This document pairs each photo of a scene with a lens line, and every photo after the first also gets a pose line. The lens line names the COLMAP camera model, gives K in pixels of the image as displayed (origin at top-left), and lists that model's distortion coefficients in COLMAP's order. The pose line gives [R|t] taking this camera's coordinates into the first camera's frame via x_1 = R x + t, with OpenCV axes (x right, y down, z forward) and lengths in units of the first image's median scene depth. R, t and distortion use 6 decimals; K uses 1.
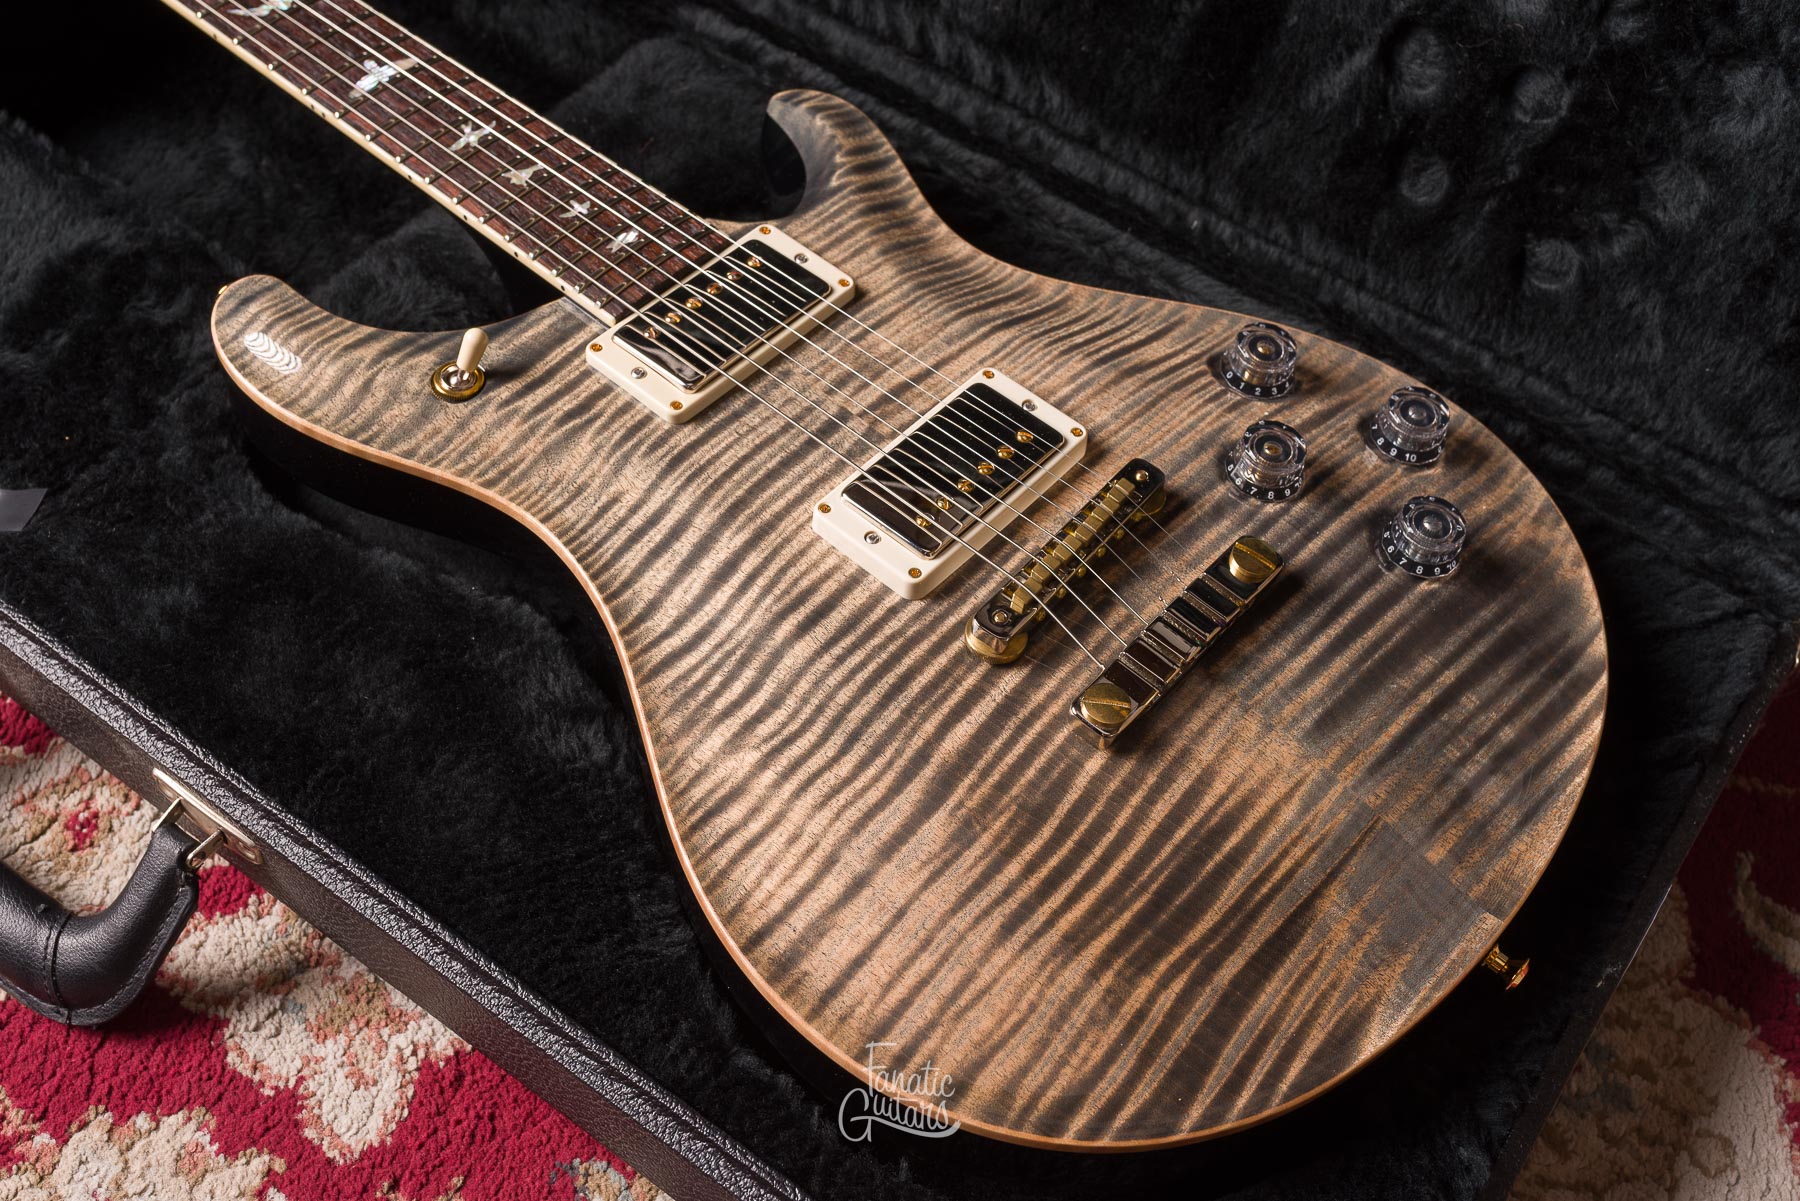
lens RADIAL K [[1956.8, 0, 909.0], [0, 1956.8, 604.1], [0, 0, 1]] dist [-0.003711, 0.000947]
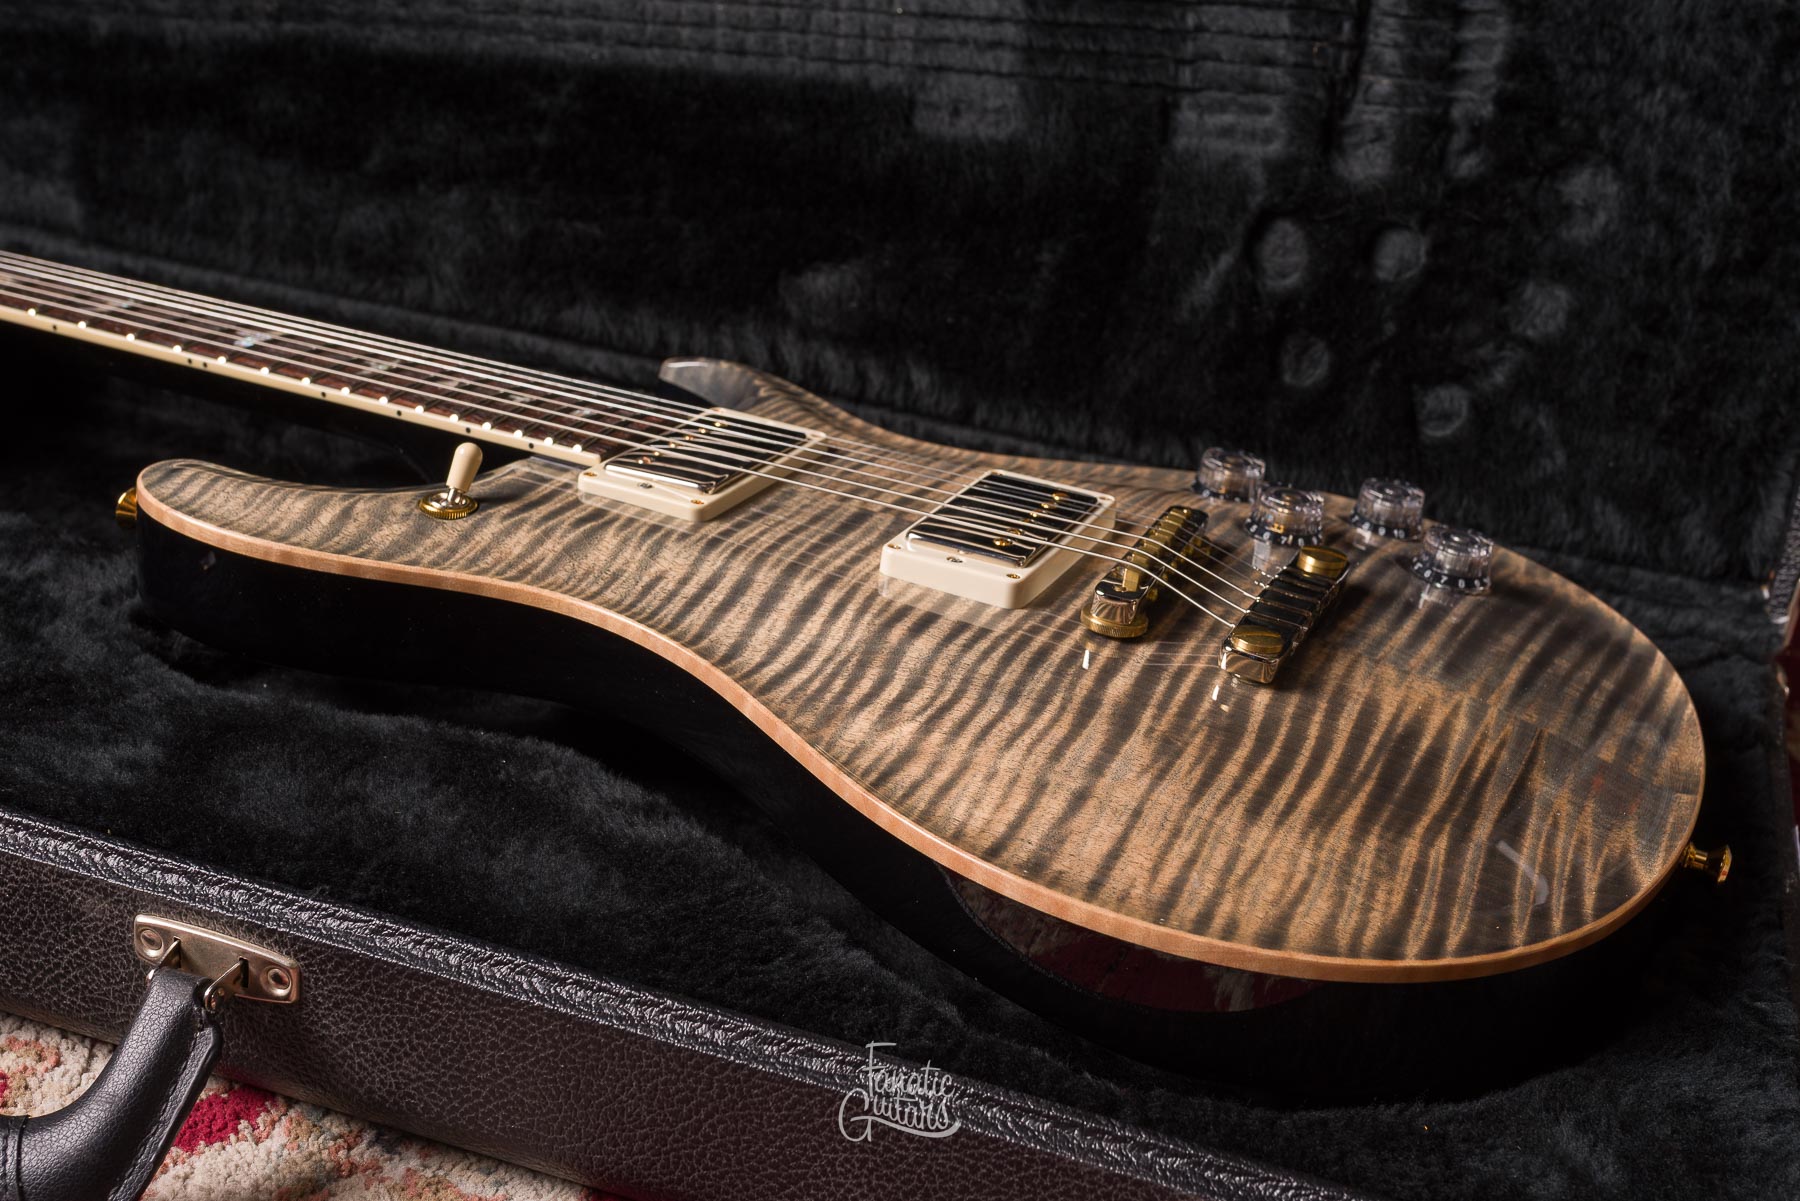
lens RADIAL K [[2145.9, 0, 967.1], [0, 2145.9, 695.3], [0, 0, 1]] dist [-0.000996, 0.001804]
pose [[0.948279, -0.099974, 0.301283, -0.309957], [0.222018, 0.887230, -0.404389, 0.414186], [-0.226879, 0.450364, 0.863538, 0.134580]]
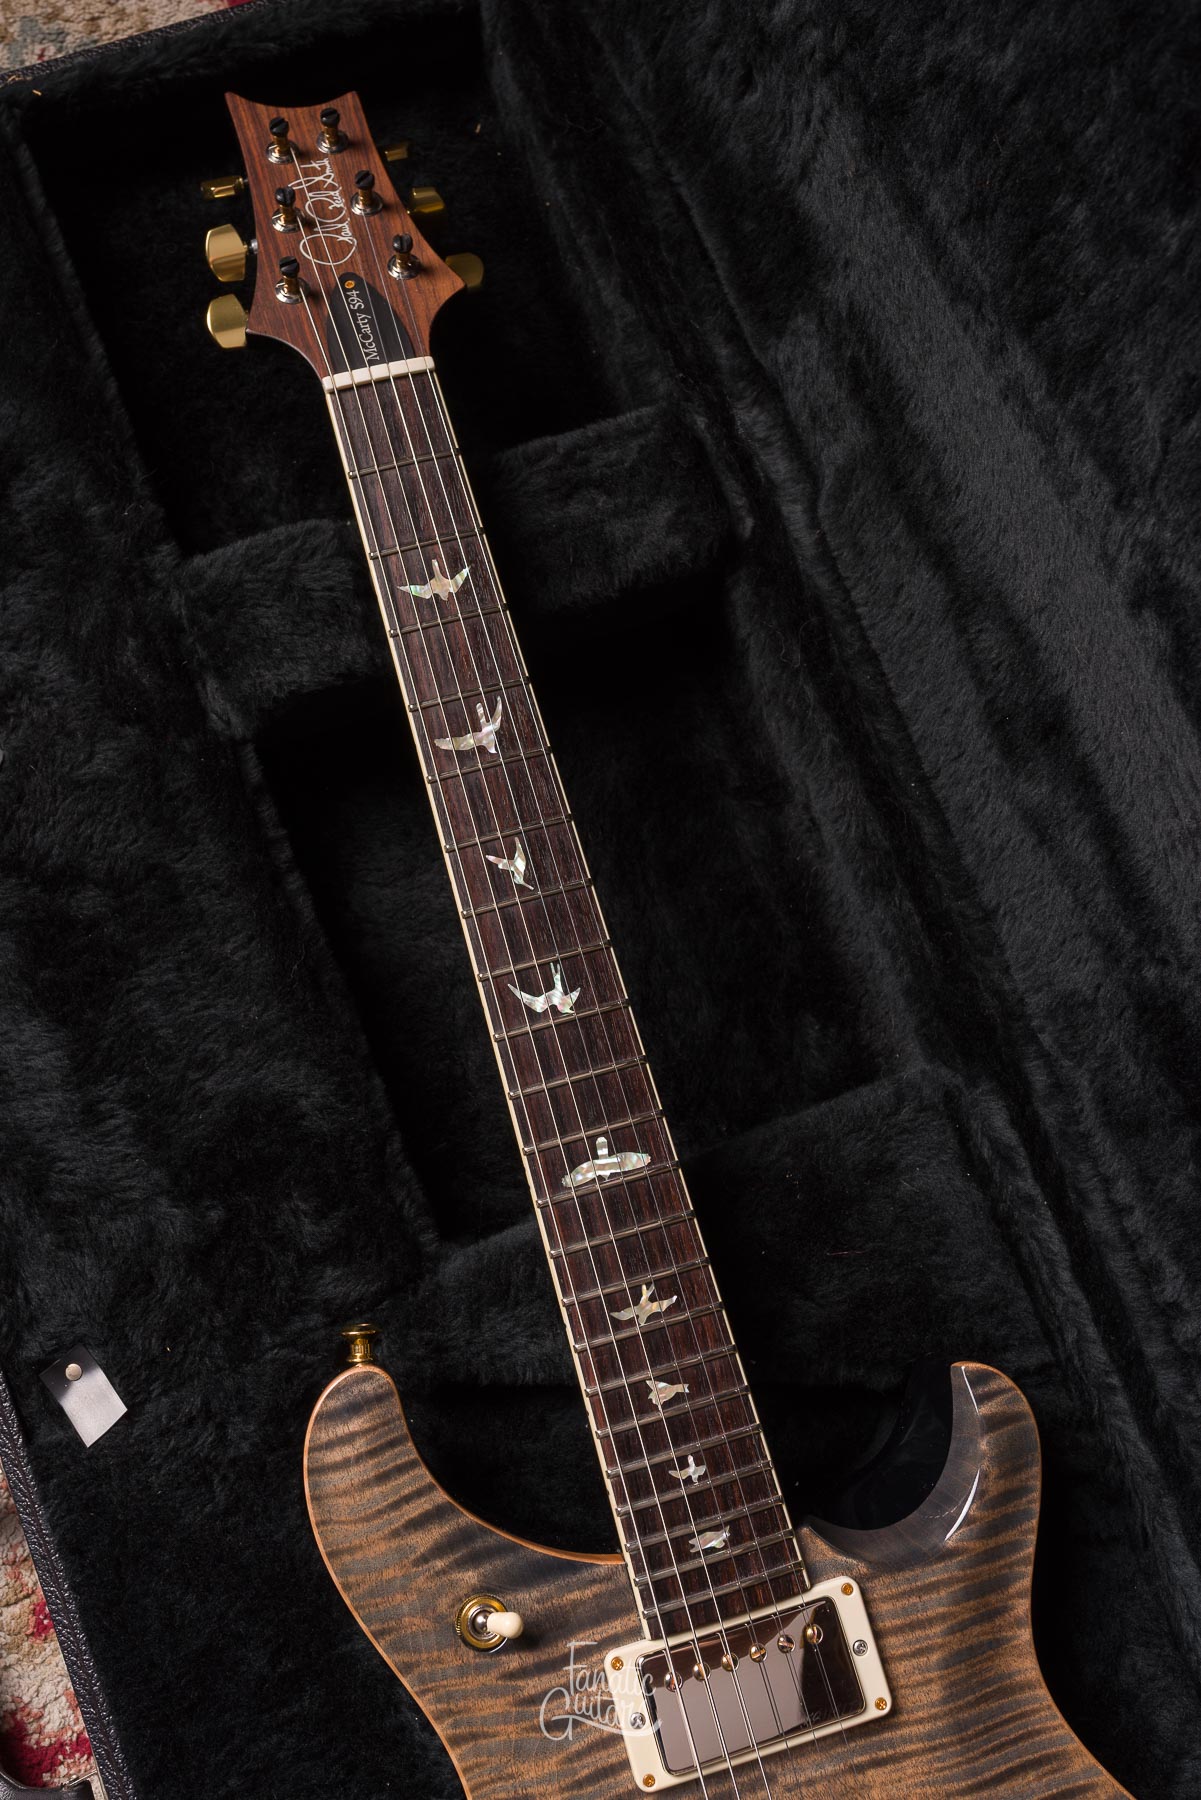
lens RADIAL K [[1877.9, 0, 552.1], [0, 1877.9, 822.4], [0, 0, 1]] dist [-0.001905, -0.003364]
pose [[0.835467, 0.536085, -0.120864, -0.305256], [-0.454616, 0.797792, 0.396046, -0.846099], [0.308739, -0.275936, 0.910242, 0.240351]]
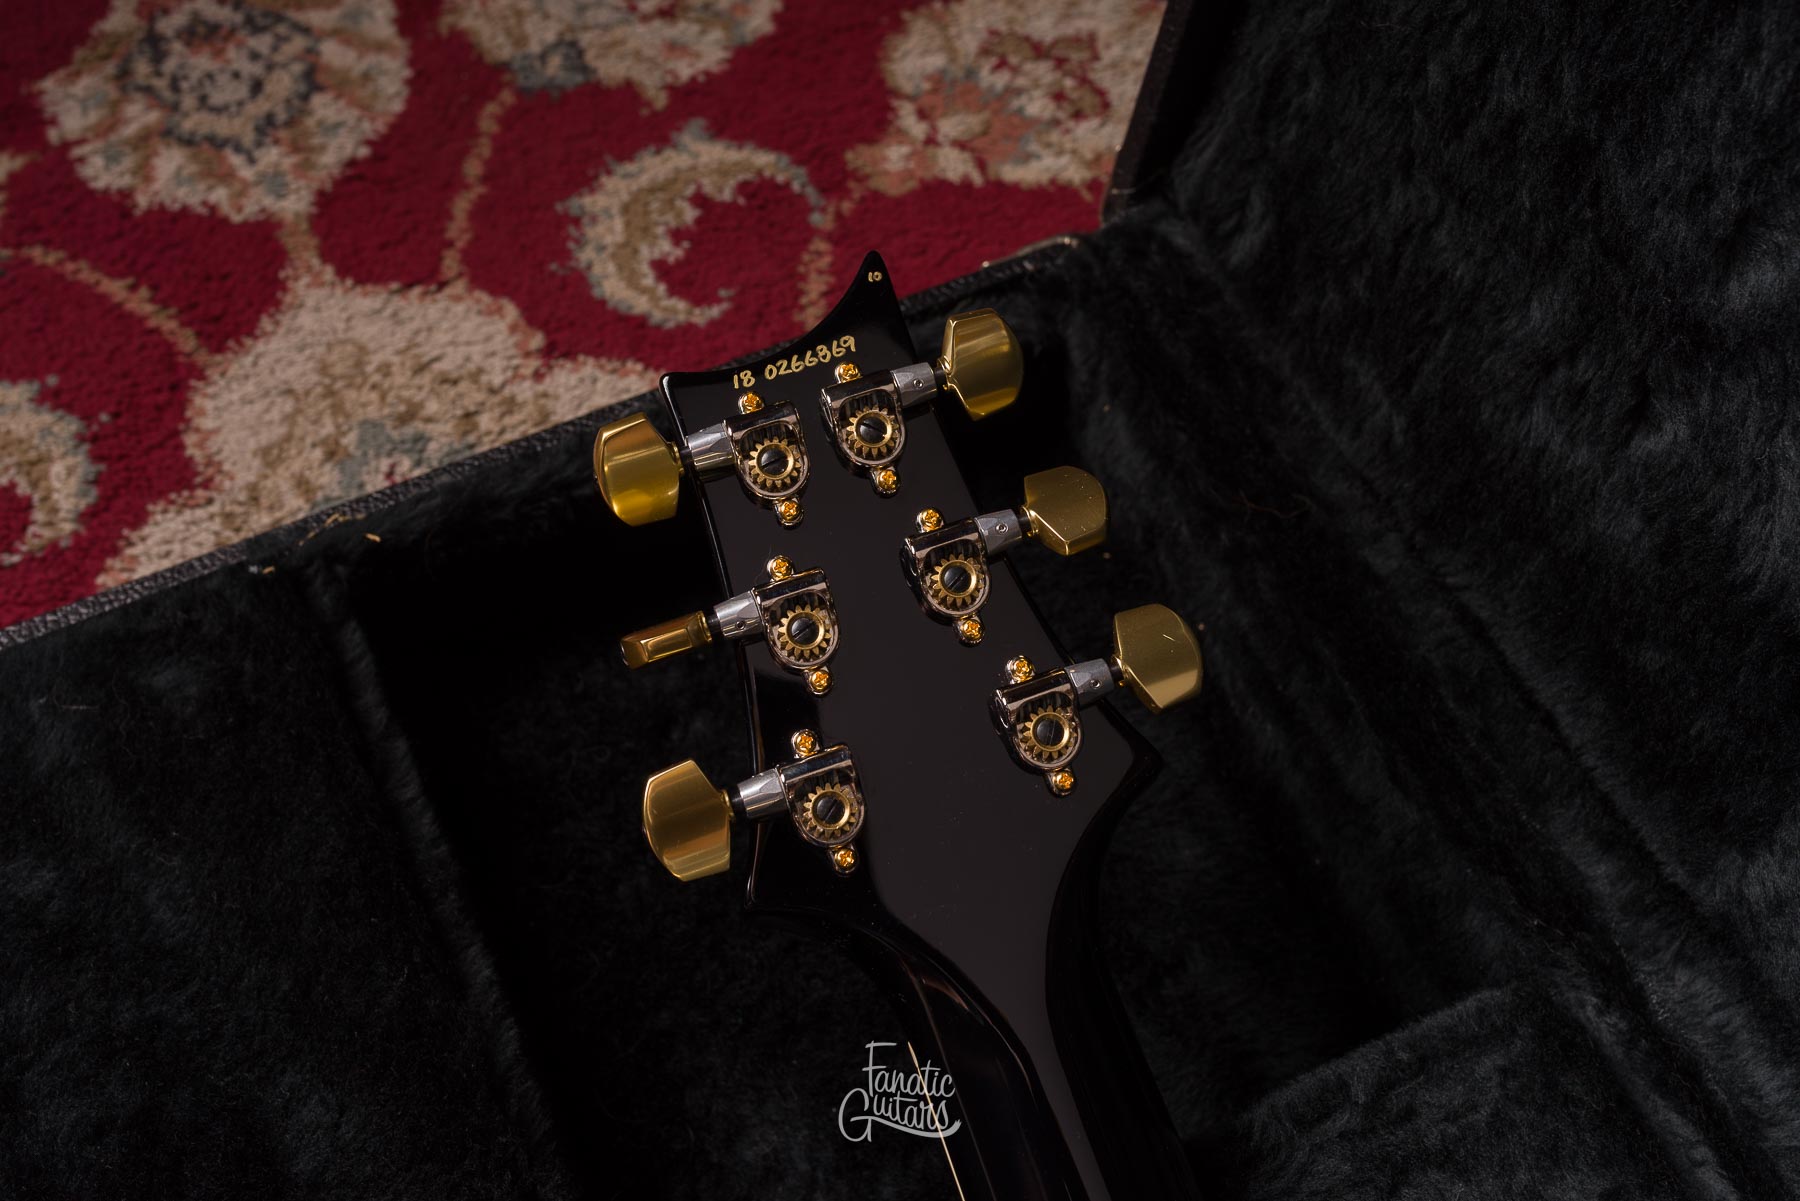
lens RADIAL K [[1760.8, 0, 903.0], [0, 1760.8, 609.7], [0, 0, 1]] dist [0.000155, 0.010894]
pose [[0.874753, 0.407500, -0.262203, -0.613721], [-0.374242, 0.911869, 0.168636, -0.757345], [0.307814, -0.049387, 0.950164, 0.787040]]
